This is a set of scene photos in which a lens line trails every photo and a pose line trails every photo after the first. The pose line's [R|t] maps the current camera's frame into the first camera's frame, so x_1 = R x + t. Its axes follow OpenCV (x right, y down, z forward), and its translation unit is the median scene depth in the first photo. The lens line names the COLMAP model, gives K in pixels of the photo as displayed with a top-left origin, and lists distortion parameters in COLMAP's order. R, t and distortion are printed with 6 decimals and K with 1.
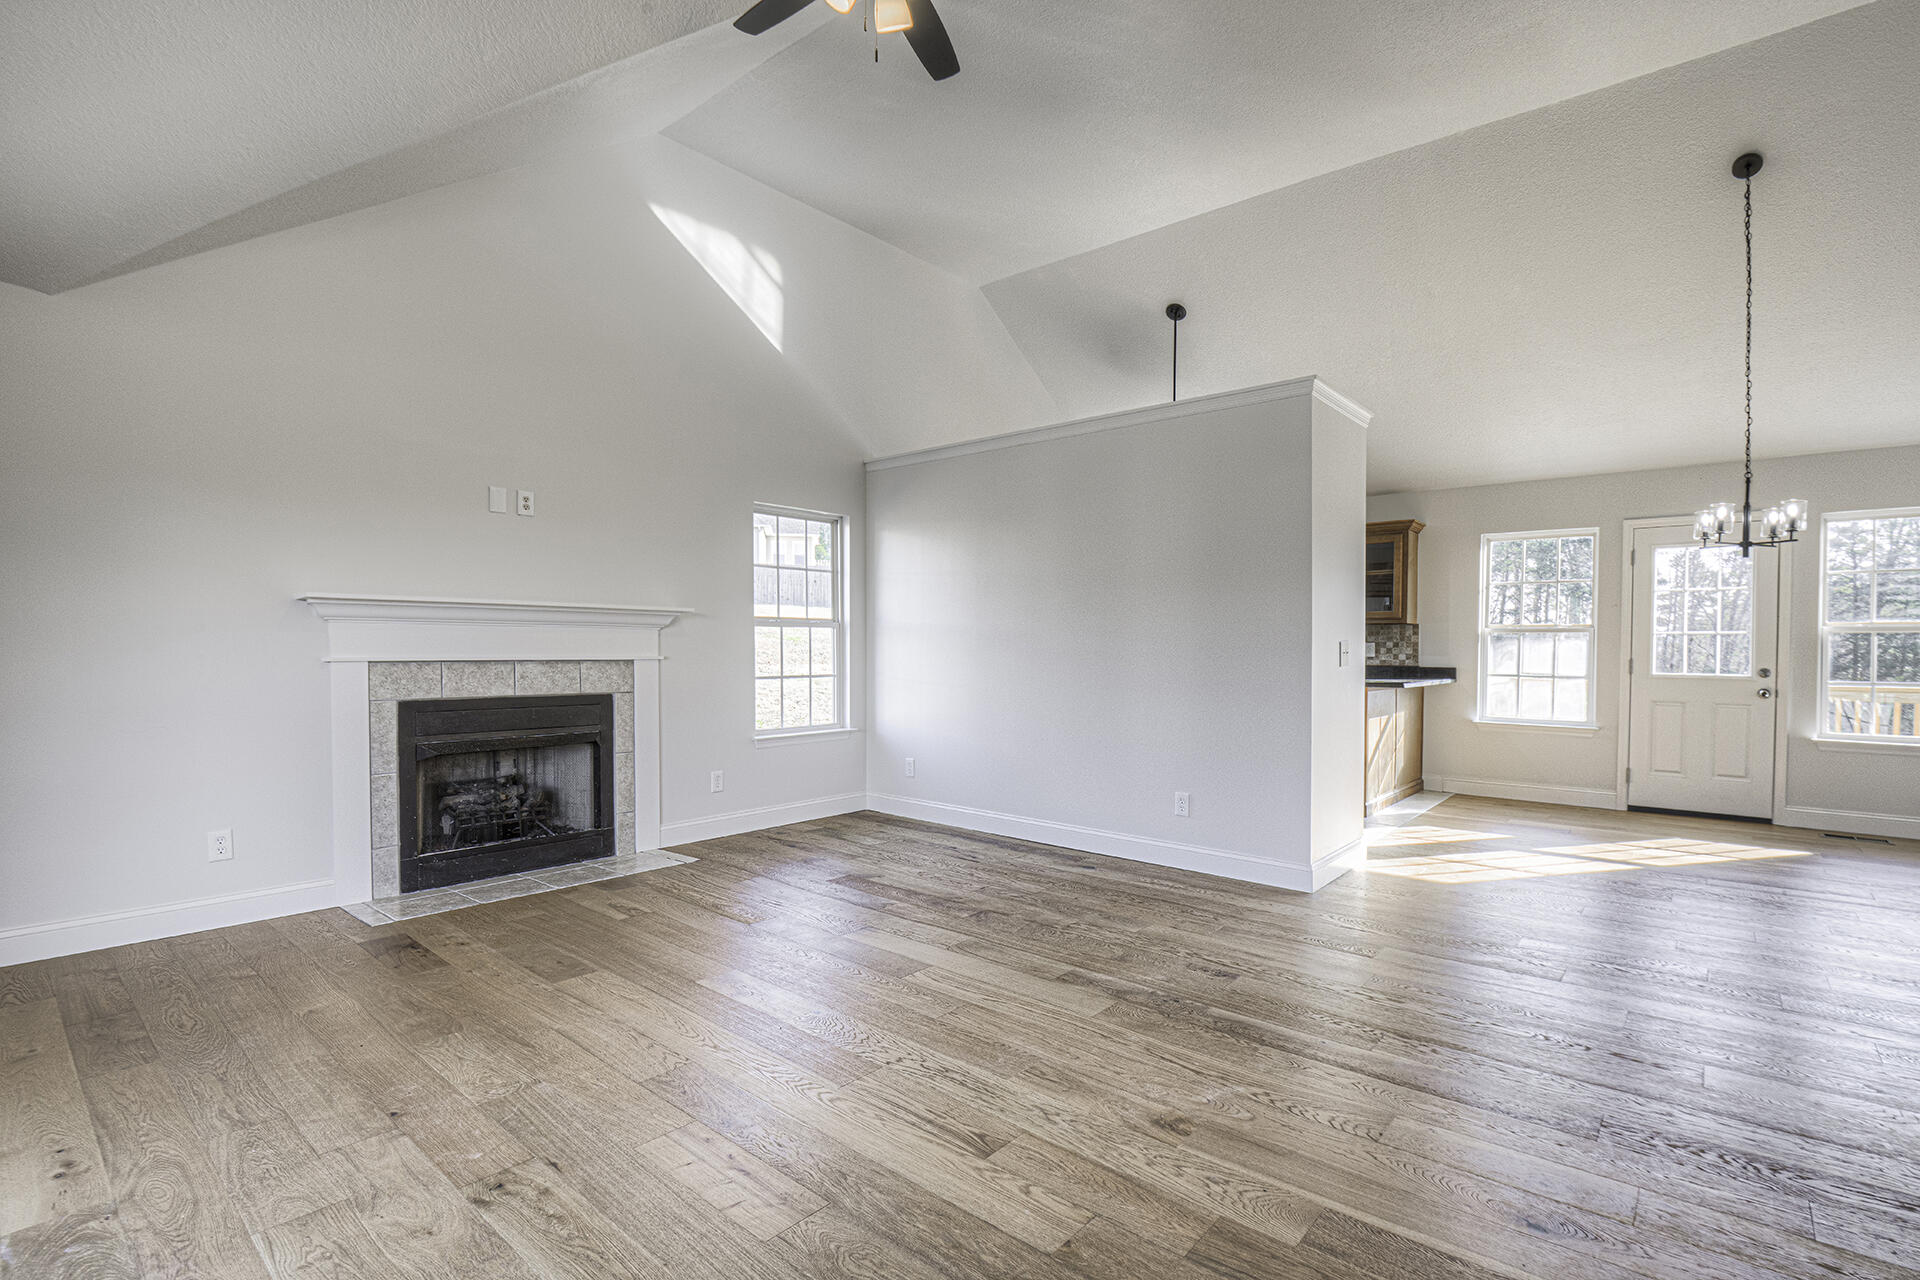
lens RADIAL K [[882.2, 0, 985.5], [0, 882.2, 662.9], [0, 0, 1]] dist [-0.006810, -0.010083]
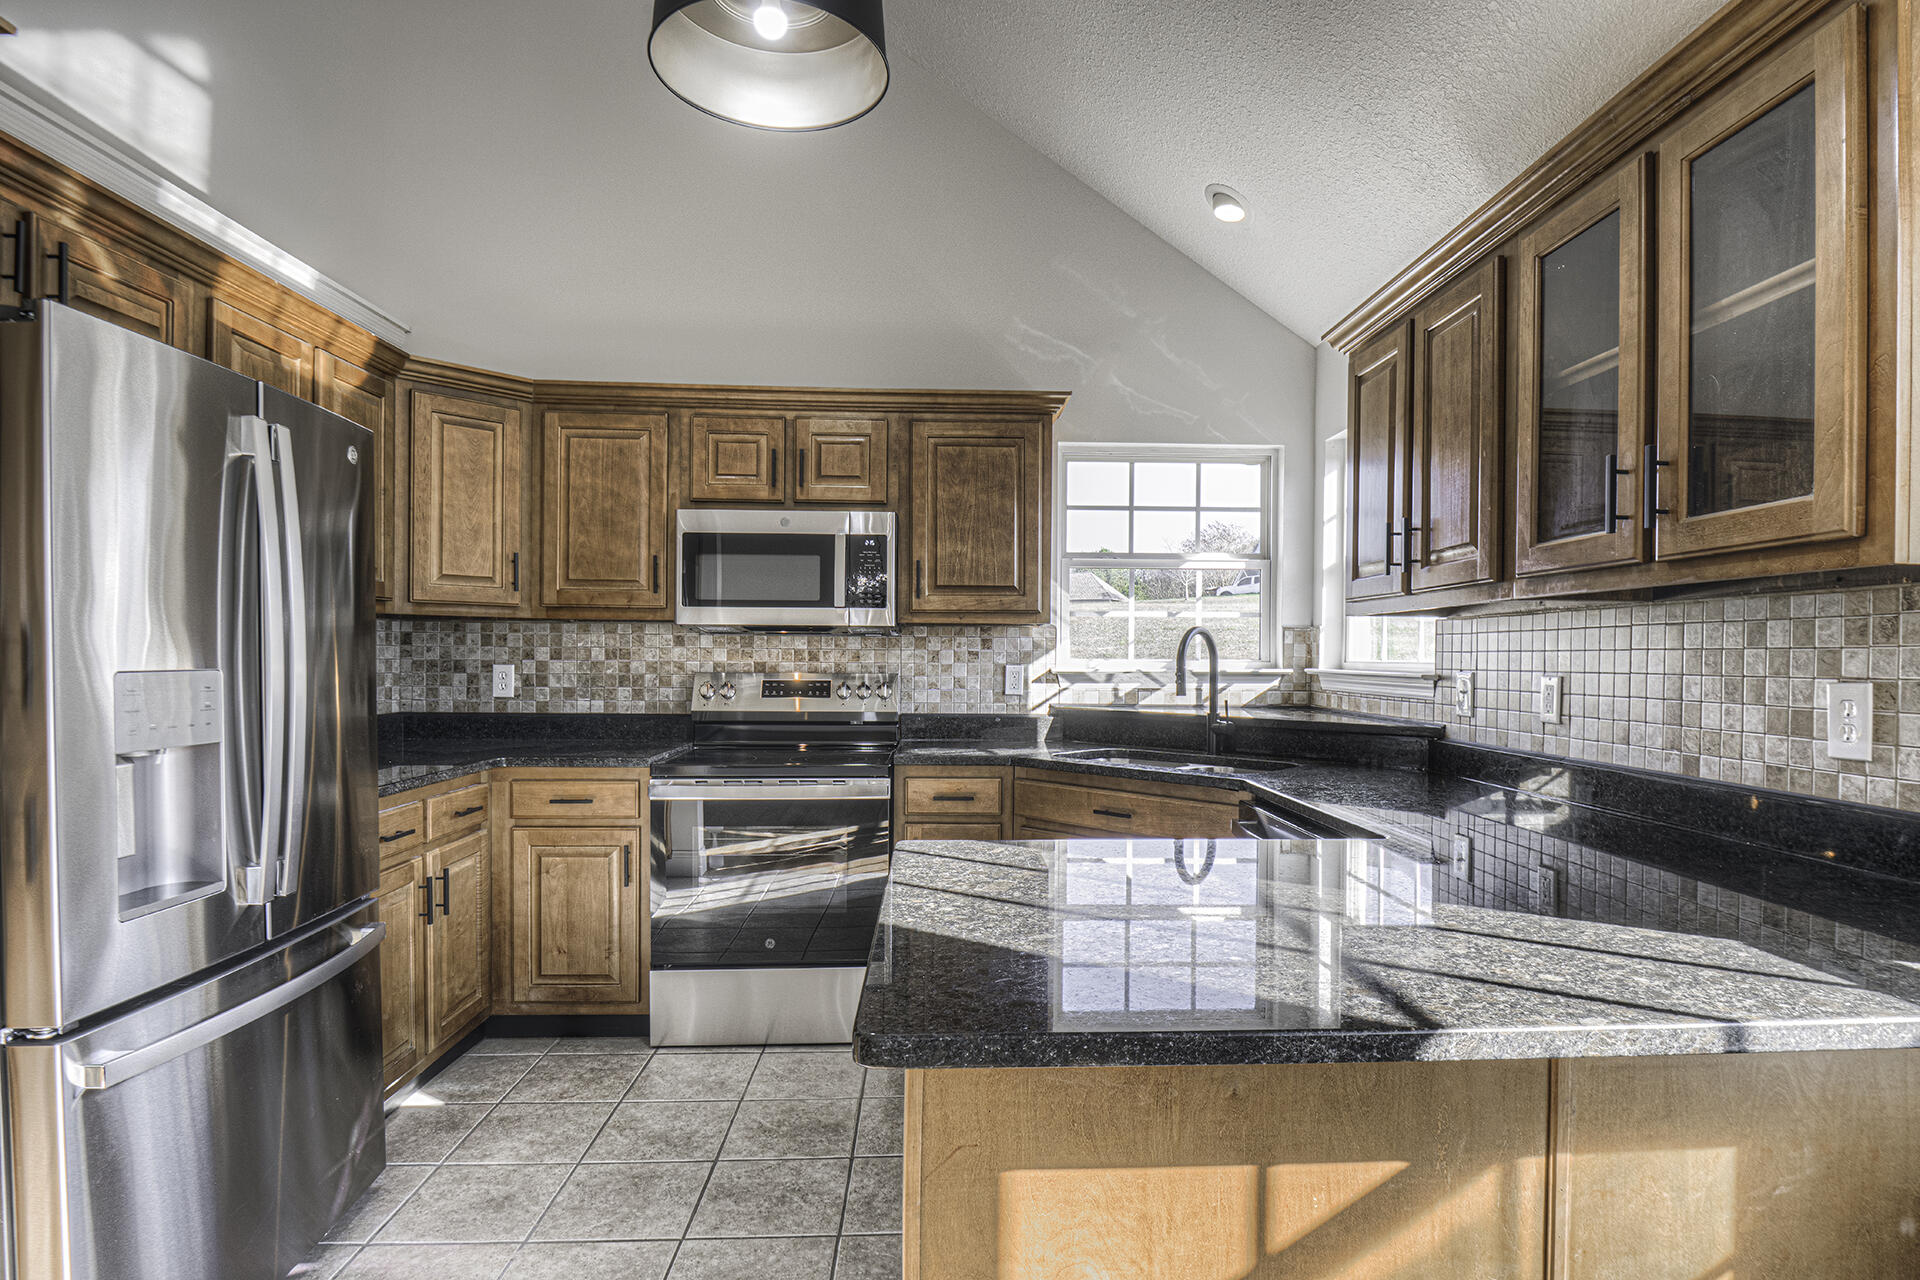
lens RADIAL K [[1009.4, 0, 991.4], [0, 1009.4, 664.9], [0, 0, 1]] dist [-0.006159, -0.014020]
pose [[0.678685, 0.005896, -0.734406, 0.725333], [-0.015426, 0.999862, -0.006229, -0.034977], [0.734267, 0.015557, 0.678682, 1.116645]]
